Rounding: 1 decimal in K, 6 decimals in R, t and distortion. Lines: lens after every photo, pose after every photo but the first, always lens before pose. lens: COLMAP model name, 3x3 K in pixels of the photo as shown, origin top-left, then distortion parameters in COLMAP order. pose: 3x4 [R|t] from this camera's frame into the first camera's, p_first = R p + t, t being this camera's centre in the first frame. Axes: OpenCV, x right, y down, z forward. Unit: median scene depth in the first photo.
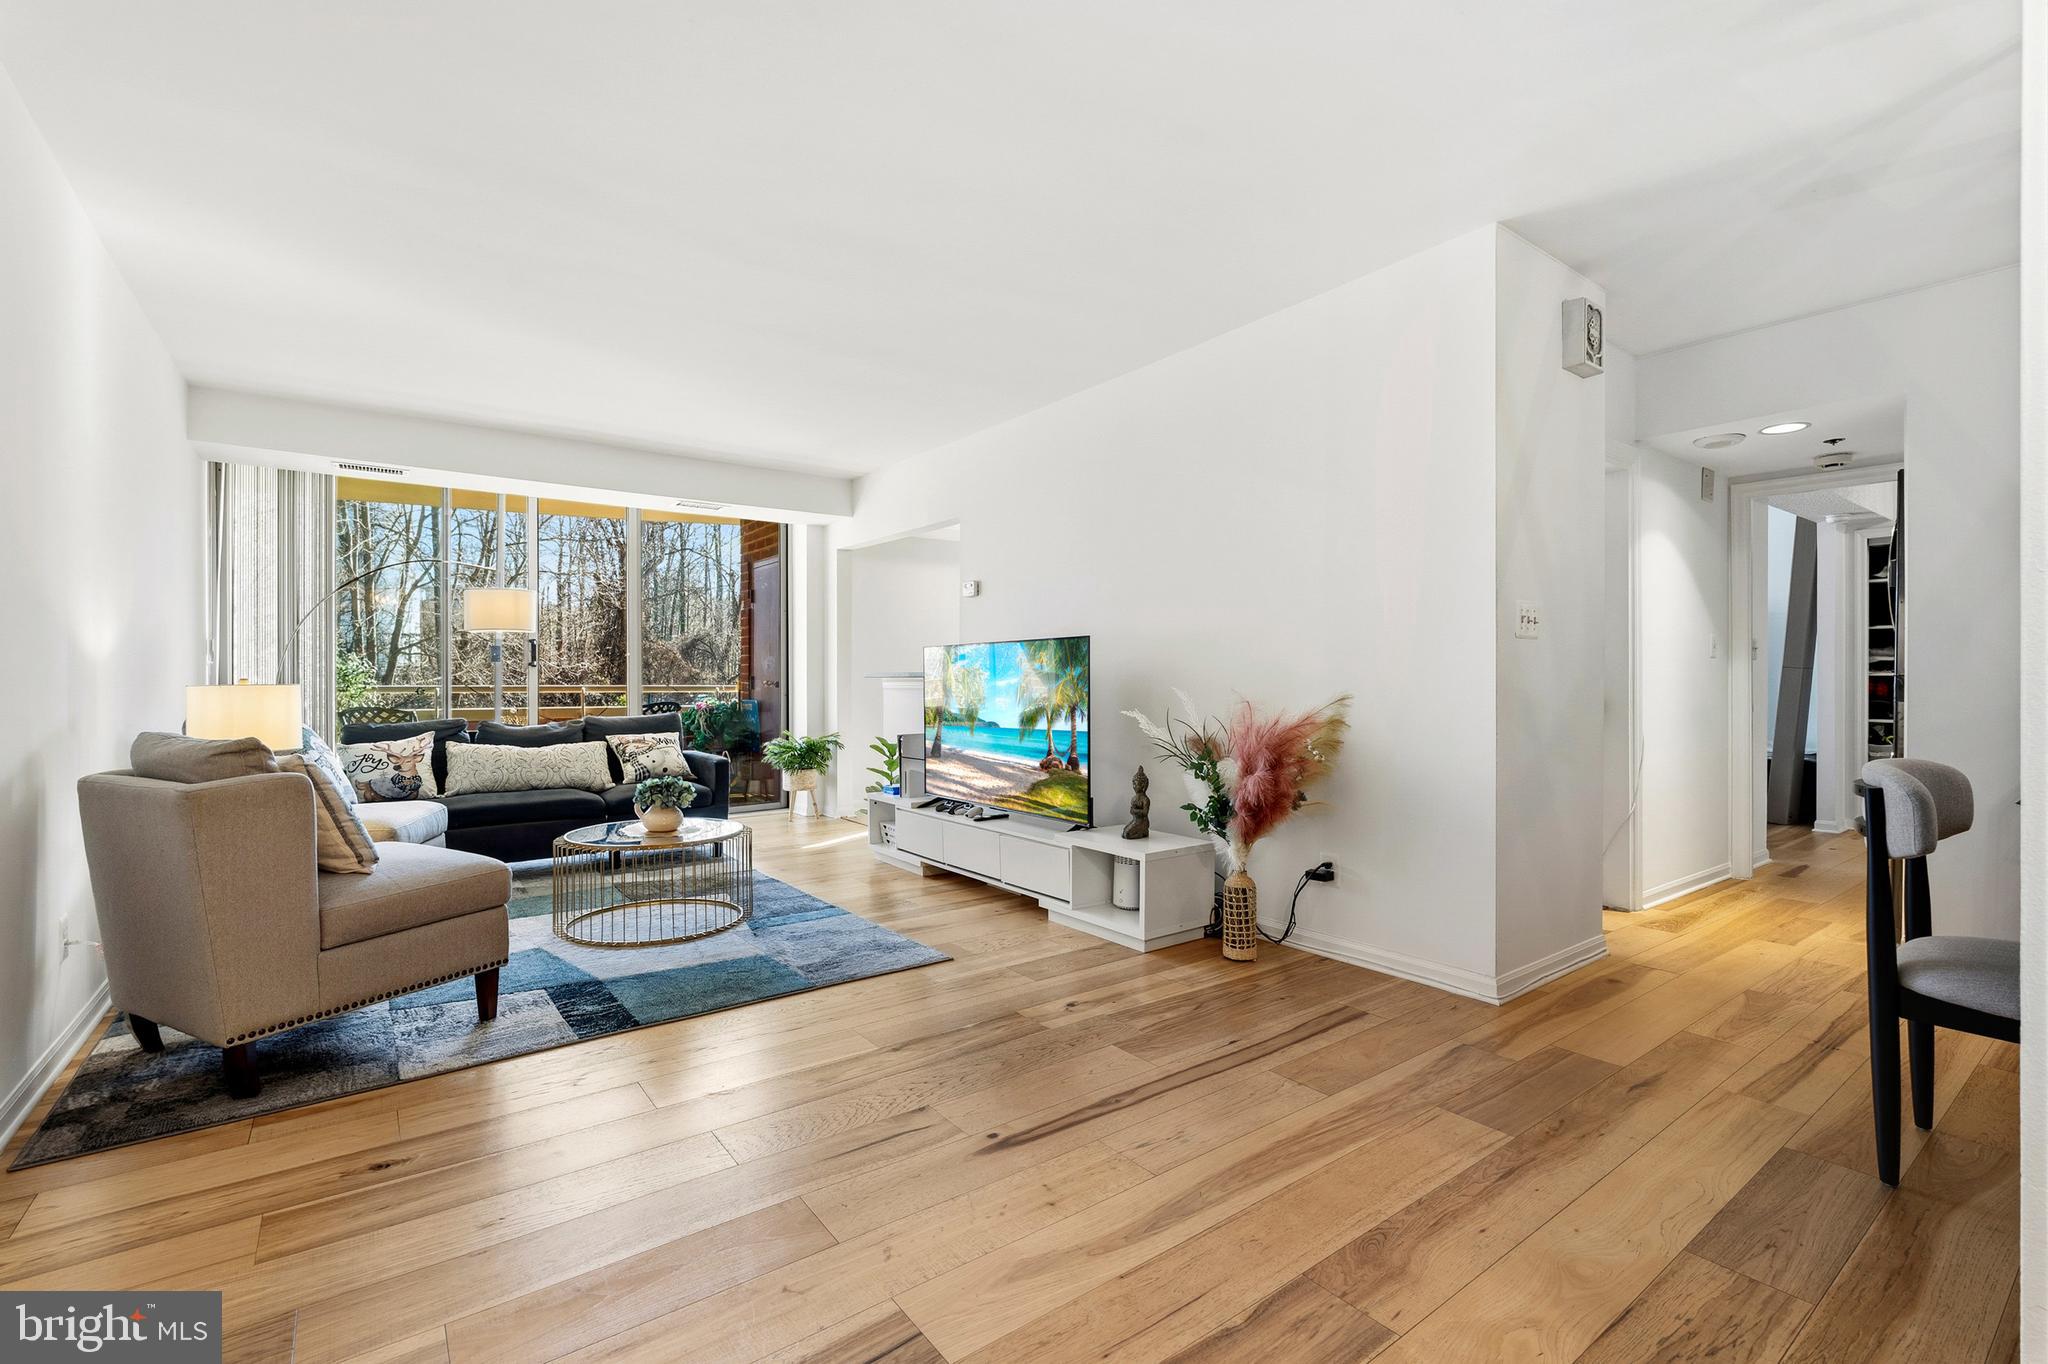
lens RADIAL K [[902.3, 0, 1021.2], [0, 902.3, 681.5], [0, 0, 1]] dist [-0.003111, 0.000396]
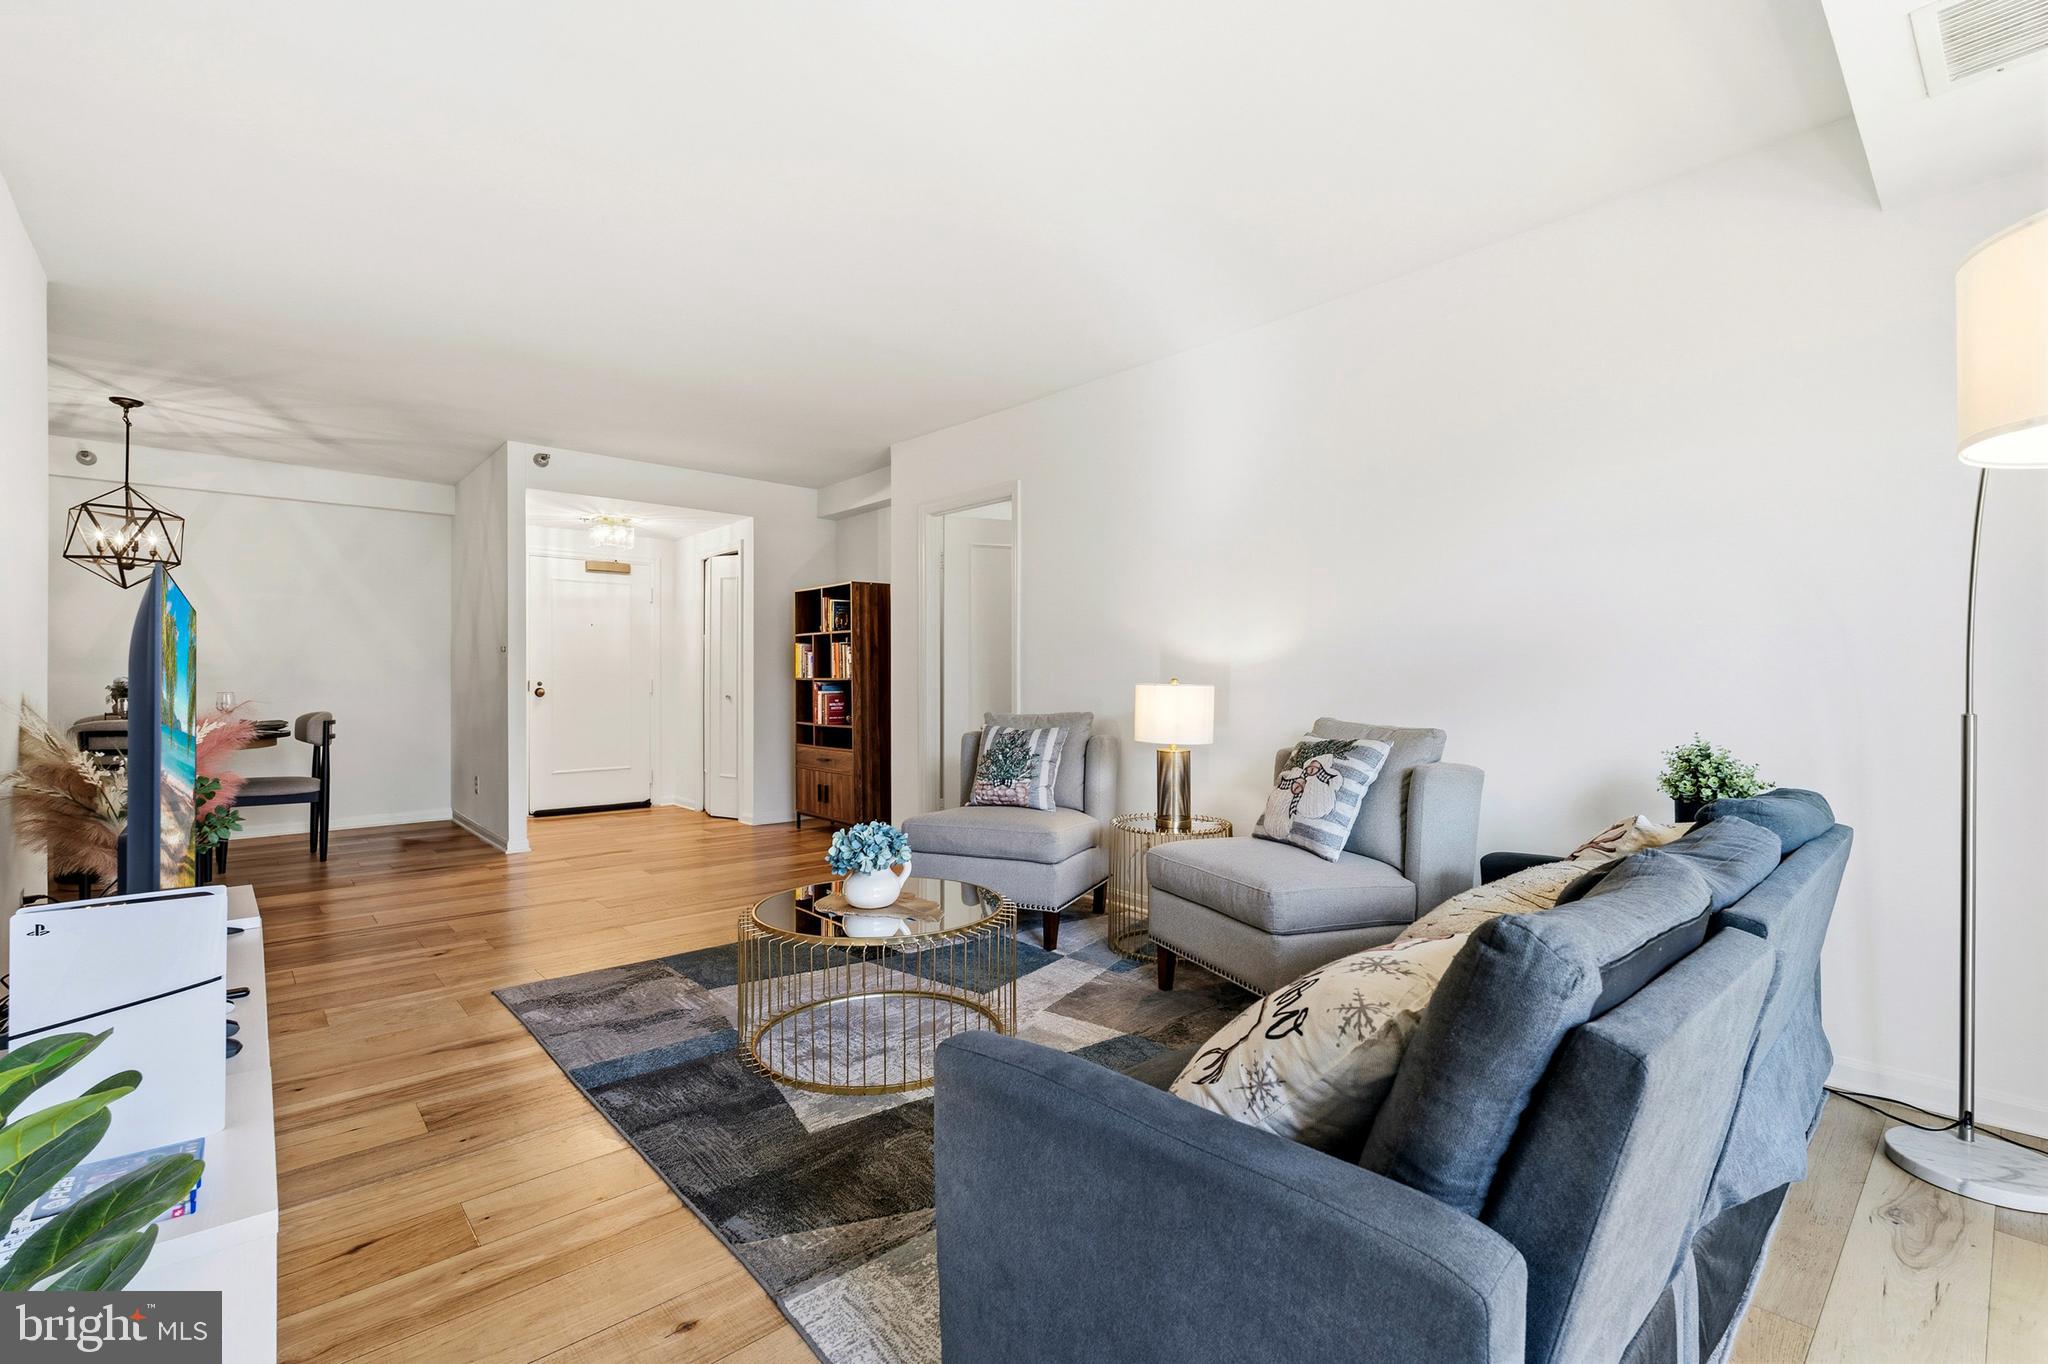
lens RADIAL K [[902.3, 0, 1028.6], [0, 902.3, 681.3], [0, 0, 1]] dist [-0.003111, 0.000396]
pose [[-0.995188, 0.002657, -0.097952, -0.533141], [0.002400, 0.999993, 0.002740, -0.003199], [0.097958, 0.002491, -0.995187, 1.999925]]
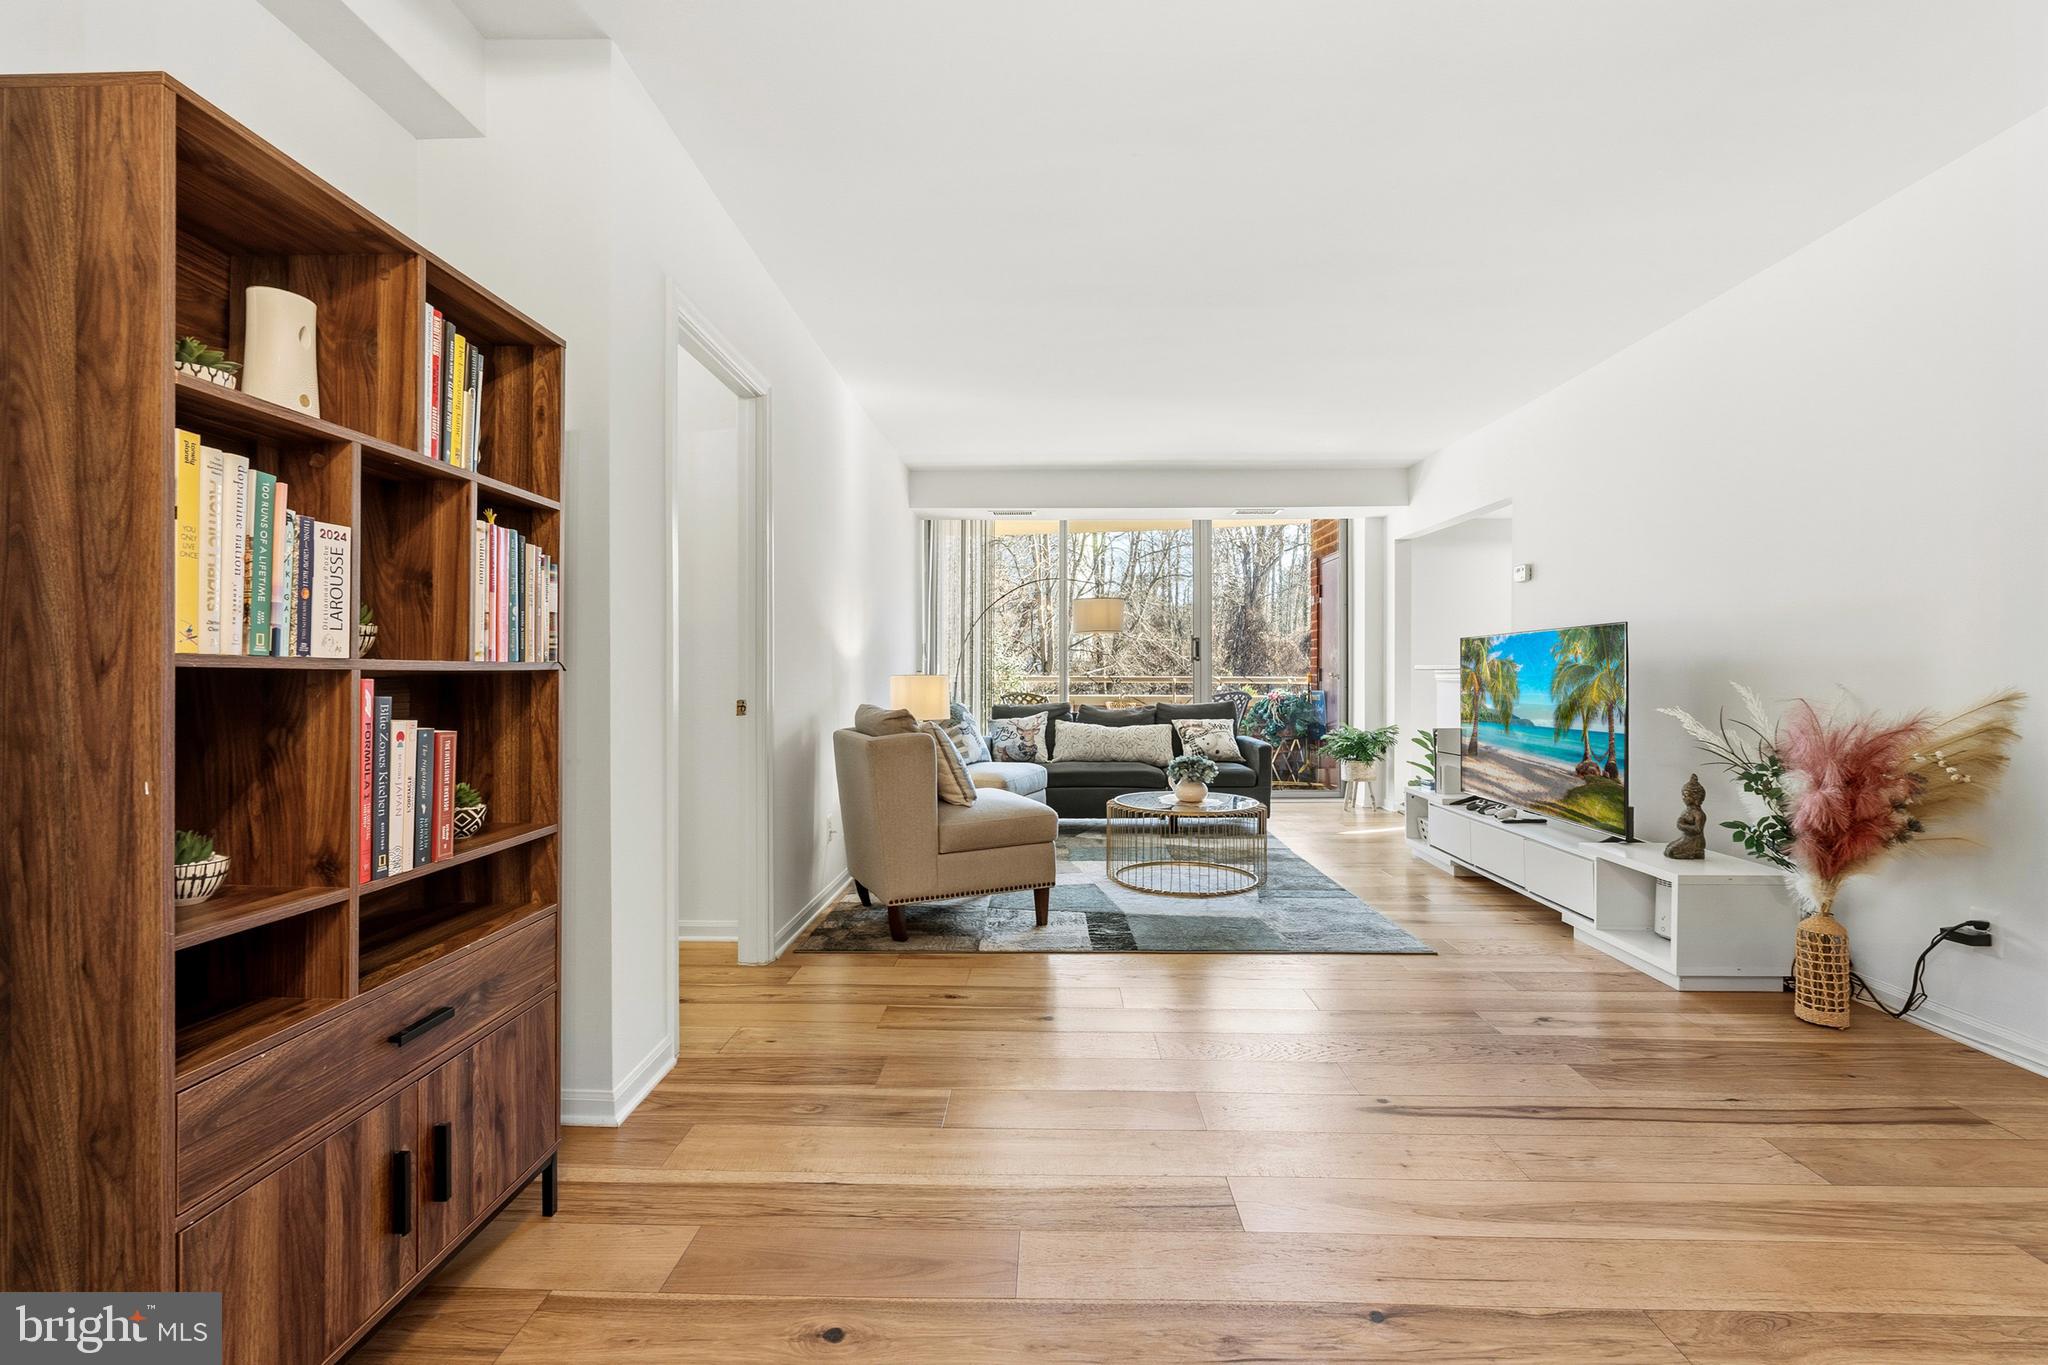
lens RADIAL K [[902.3, 0, 1025.7], [0, 902.3, 676.6], [0, 0, 1]] dist [-0.003111, 0.000396]
pose [[0.787000, 0.004262, -0.616939, 0.184624], [-0.002332, 0.999990, 0.003933, -0.000336], [0.616949, -0.001656, 0.787001, -0.061594]]
